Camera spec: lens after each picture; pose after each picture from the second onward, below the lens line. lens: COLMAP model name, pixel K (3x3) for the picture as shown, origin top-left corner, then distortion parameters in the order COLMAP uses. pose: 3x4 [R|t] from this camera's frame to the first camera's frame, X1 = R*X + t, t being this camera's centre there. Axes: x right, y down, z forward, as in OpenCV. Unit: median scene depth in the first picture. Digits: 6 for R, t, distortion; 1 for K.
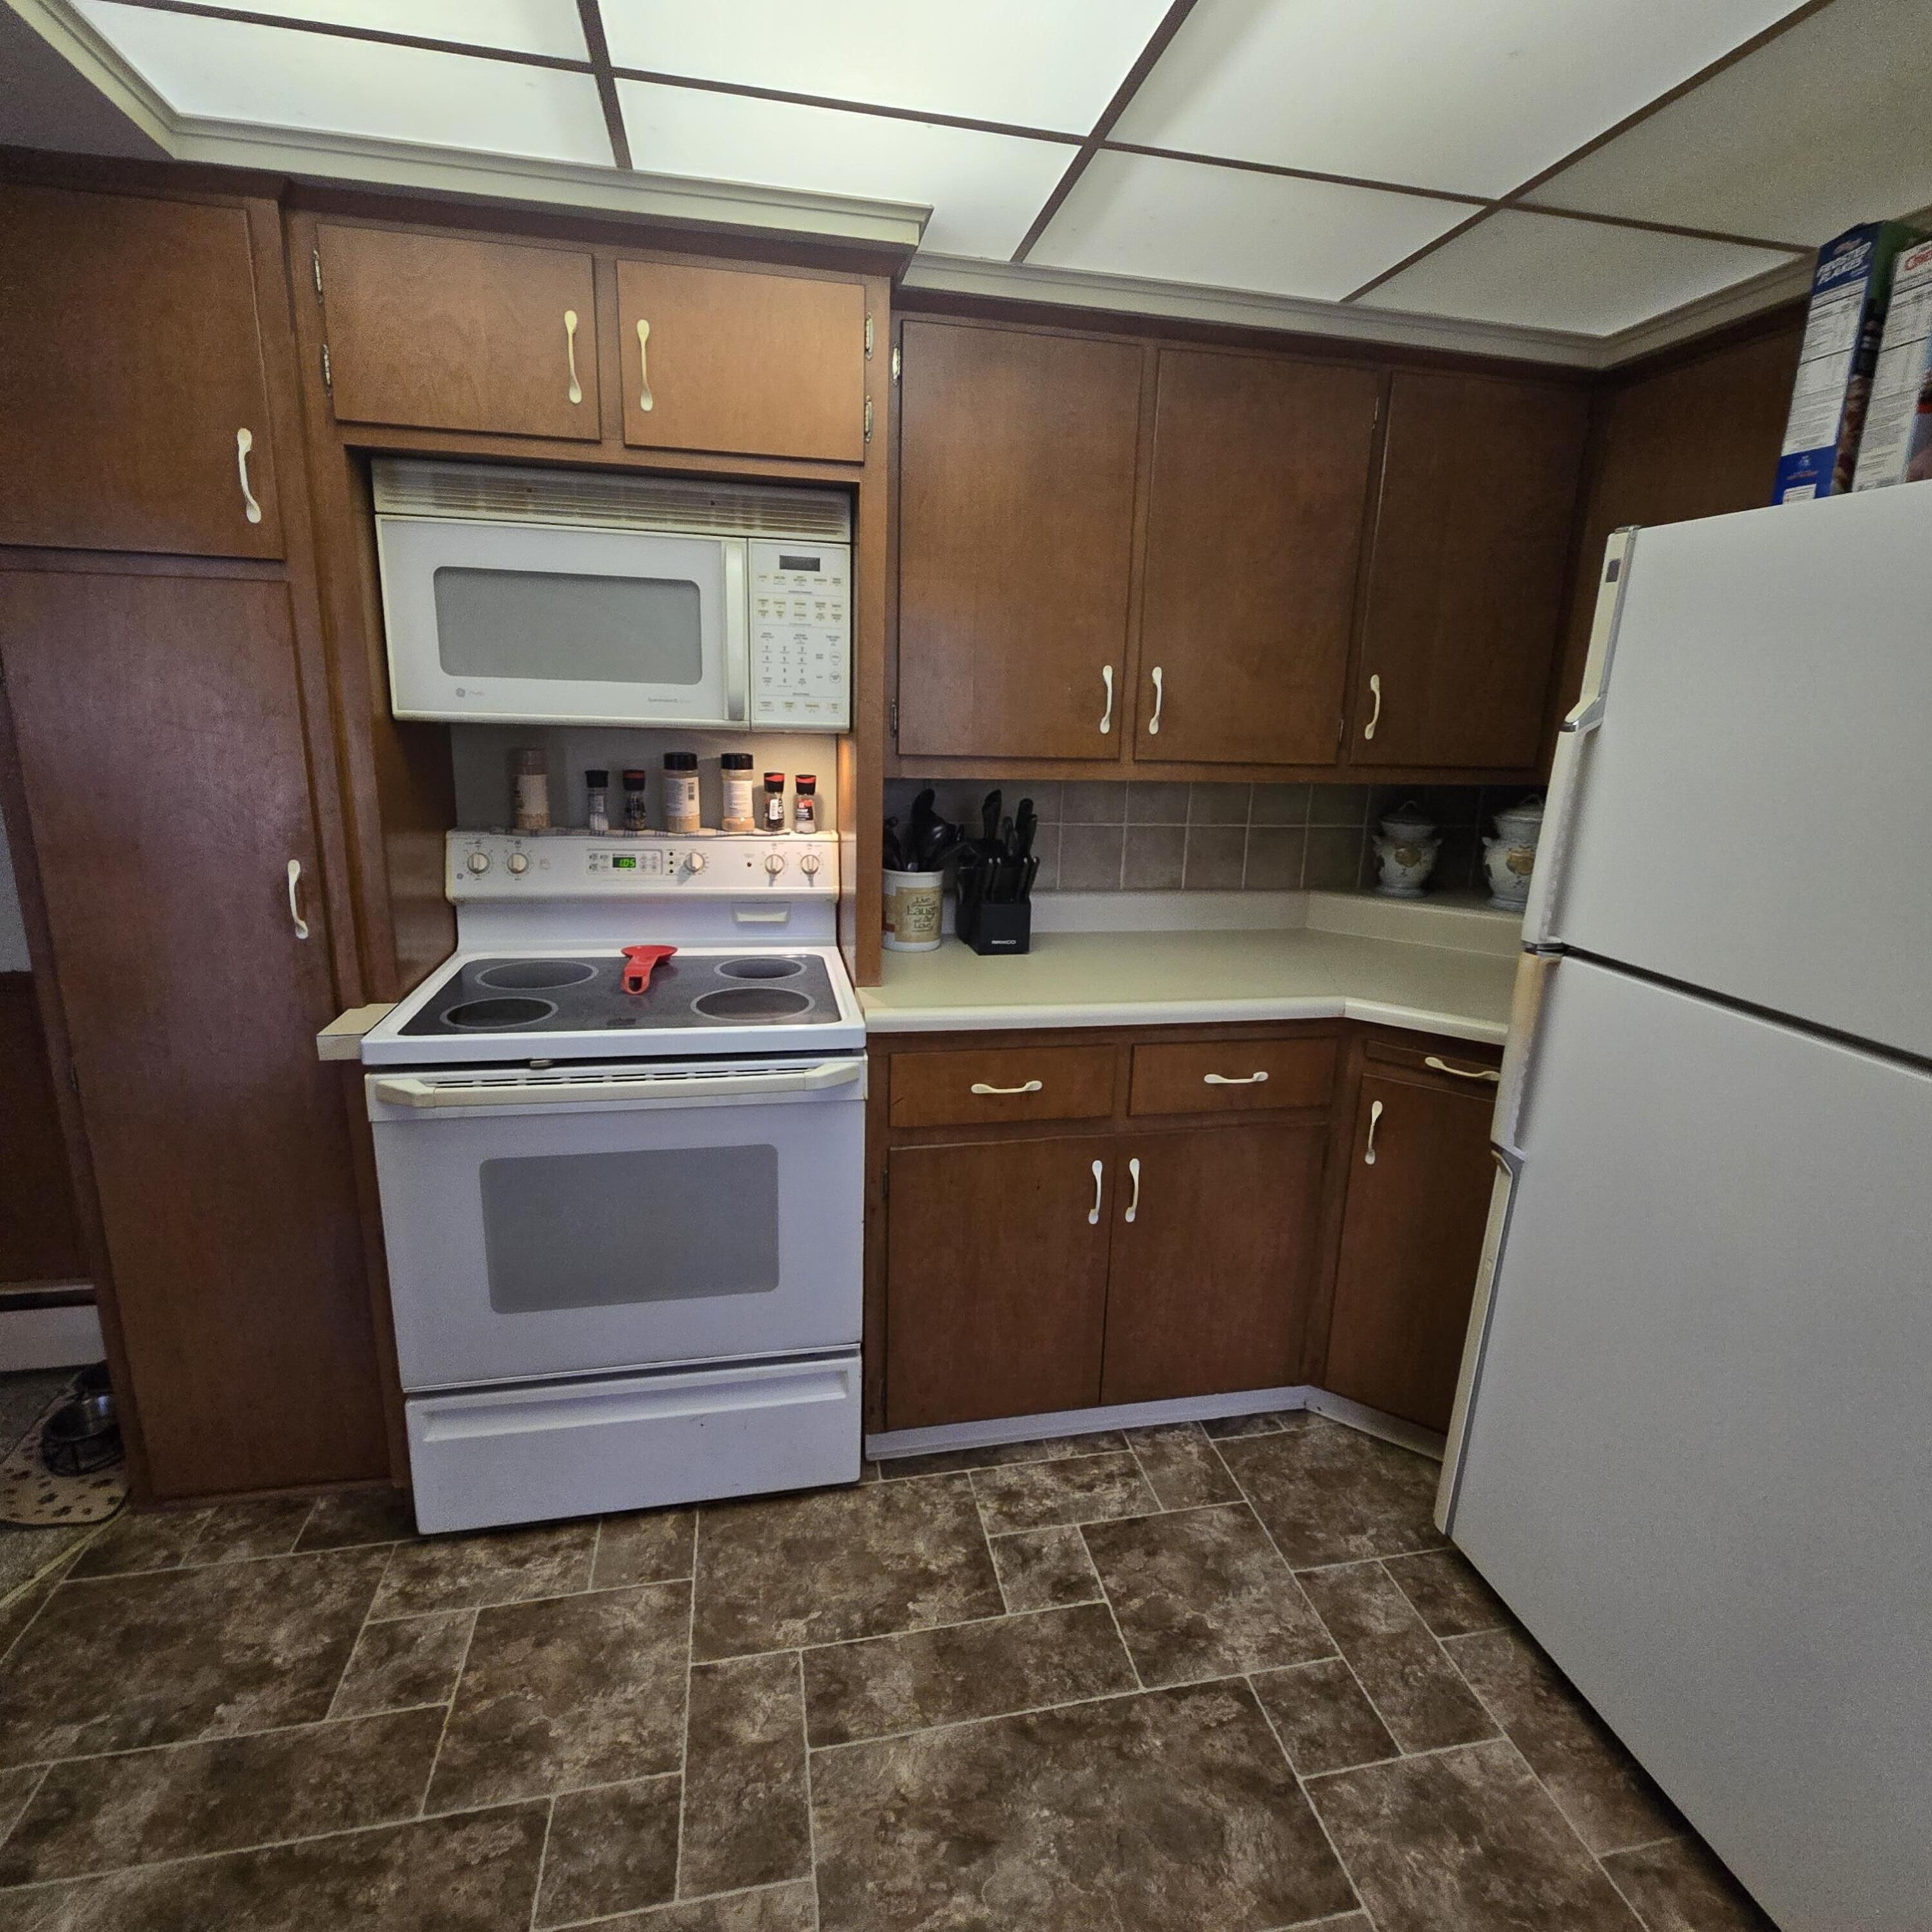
lens RADIAL K [[1047.4, 0, 954.4], [0, 1047.4, 961.6], [0, 0, 1]] dist [-0.022483, 0.019272]
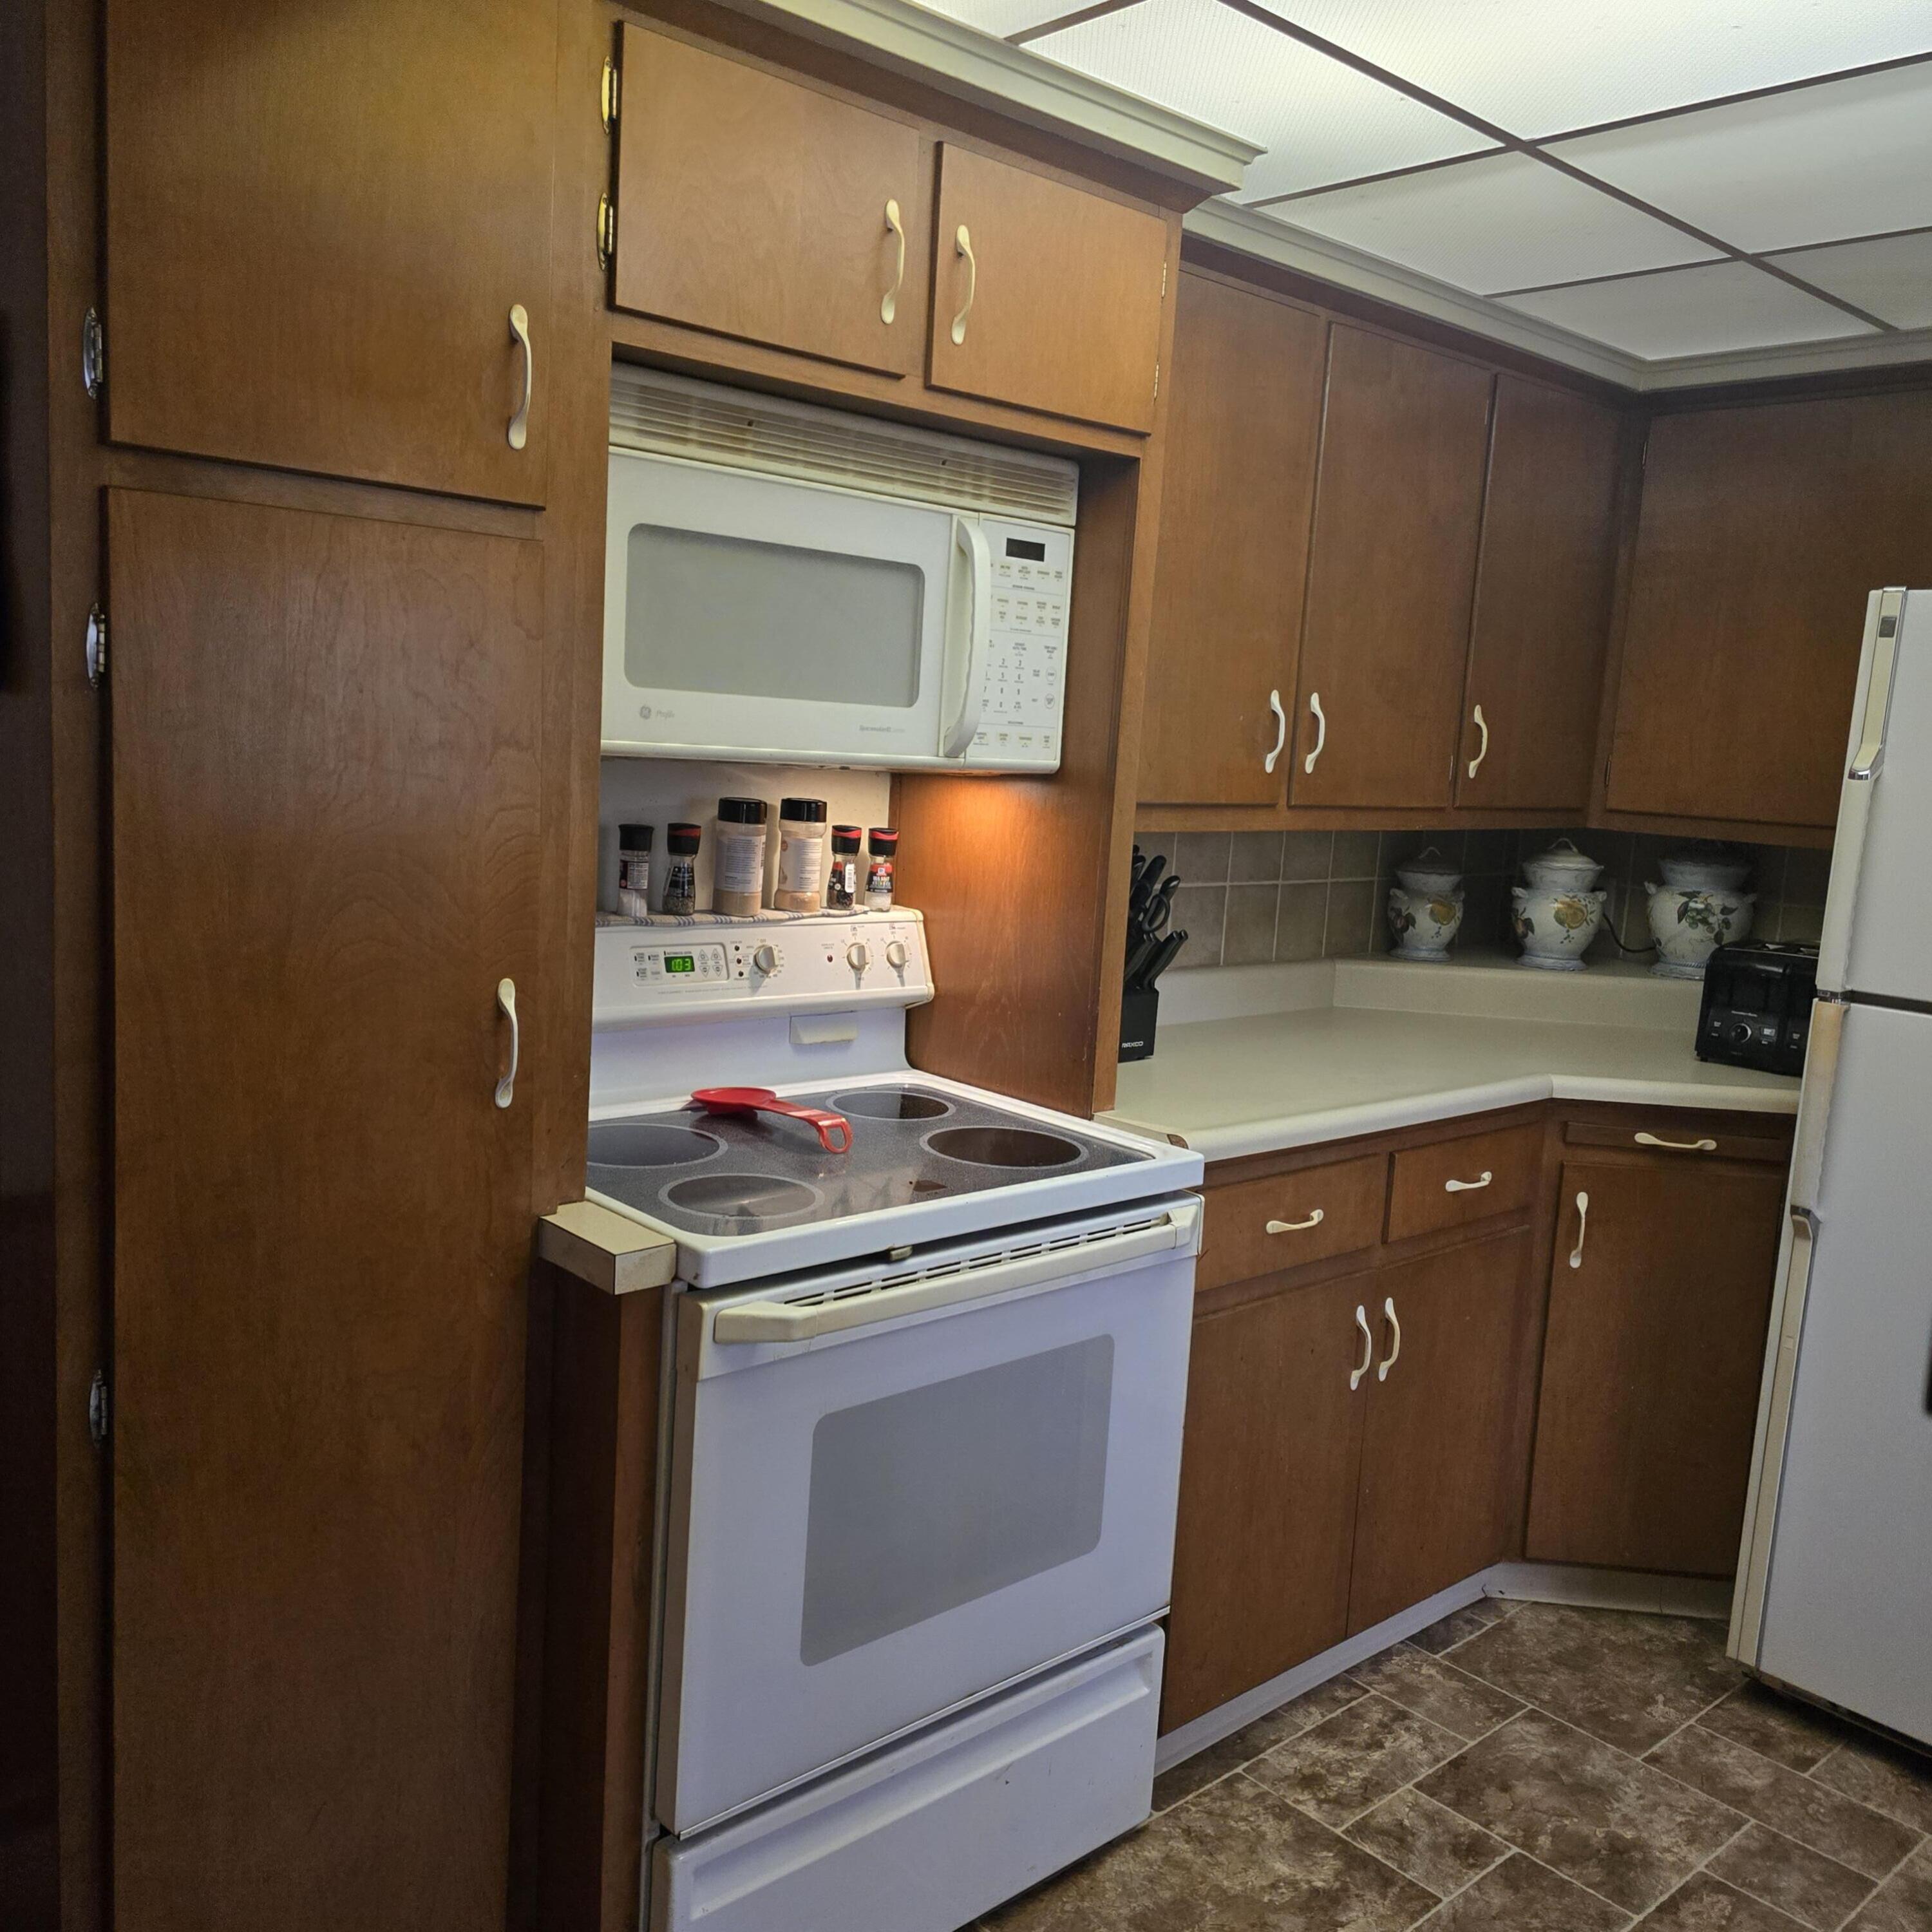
lens RADIAL K [[1755.4, 0, 951.3], [0, 1755.4, 957.4], [0, 0, 1]] dist [0.042404, 0.000000]
pose [[0.860640, -0.048857, 0.506864, -0.826573], [0.092968, 0.993732, -0.062070, -0.018672], [-0.500655, 0.100542, 0.859788, -0.022782]]
